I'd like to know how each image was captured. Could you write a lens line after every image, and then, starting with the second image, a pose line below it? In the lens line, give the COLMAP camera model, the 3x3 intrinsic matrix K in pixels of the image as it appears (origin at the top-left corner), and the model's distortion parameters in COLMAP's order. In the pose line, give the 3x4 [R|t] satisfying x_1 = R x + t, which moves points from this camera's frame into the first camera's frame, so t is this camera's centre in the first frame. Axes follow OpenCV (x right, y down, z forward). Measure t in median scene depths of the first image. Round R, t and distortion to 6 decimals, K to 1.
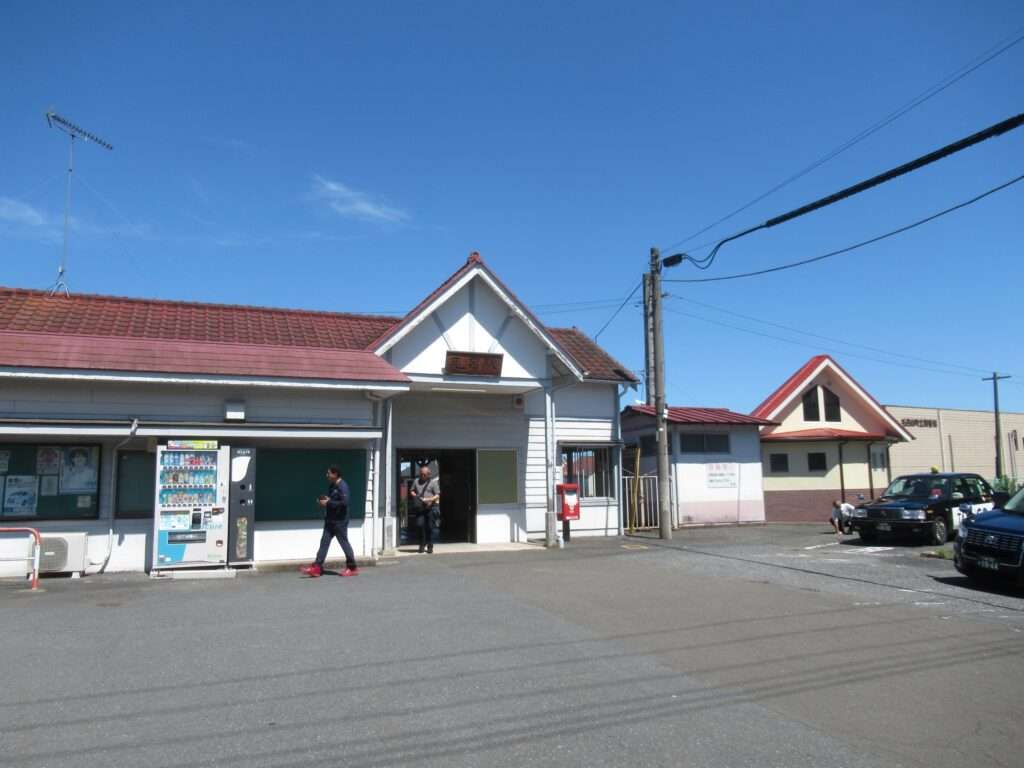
lens RADIAL K [[765.5, 0, 511.8], [0, 765.5, 381.8], [0, 0, 1]] dist [0.000823, 0.002953]
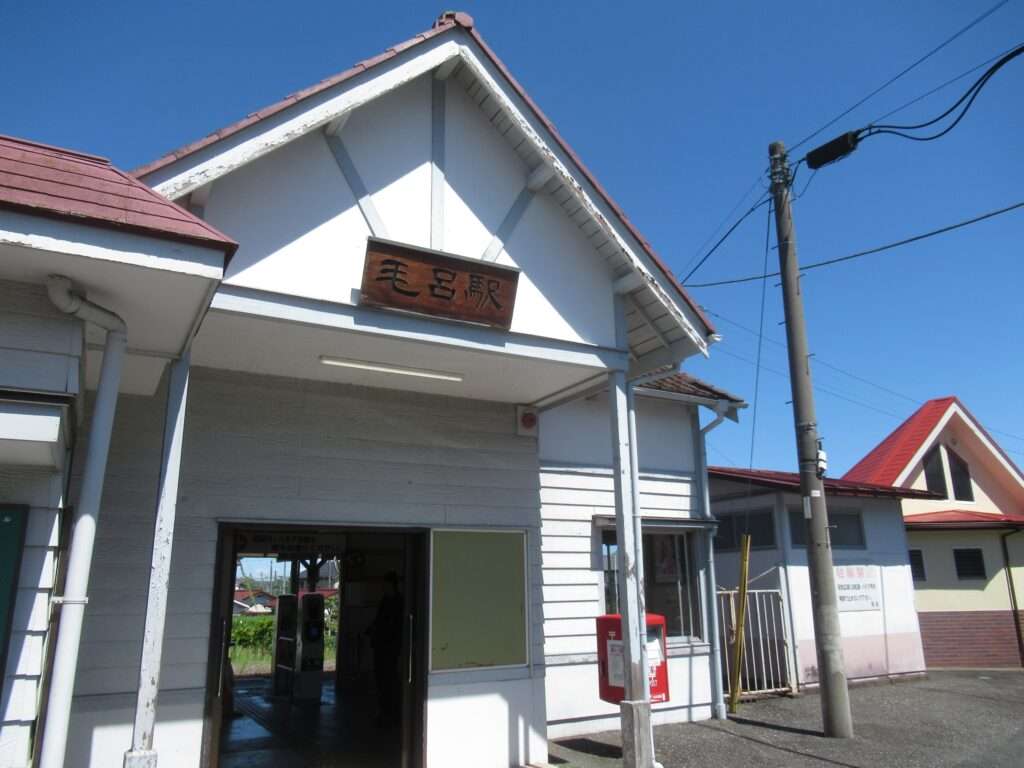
lens RADIAL K [[765.5, 0, 511.8], [0, 765.5, 389.0], [0, 0, 1]] dist [0.000823, 0.002953]
pose [[0.993274, 0.030439, 0.111715, -0.044884], [-0.017033, 0.992742, -0.119054, 0.054862], [-0.114528, 0.116351, 0.986583, 0.517310]]
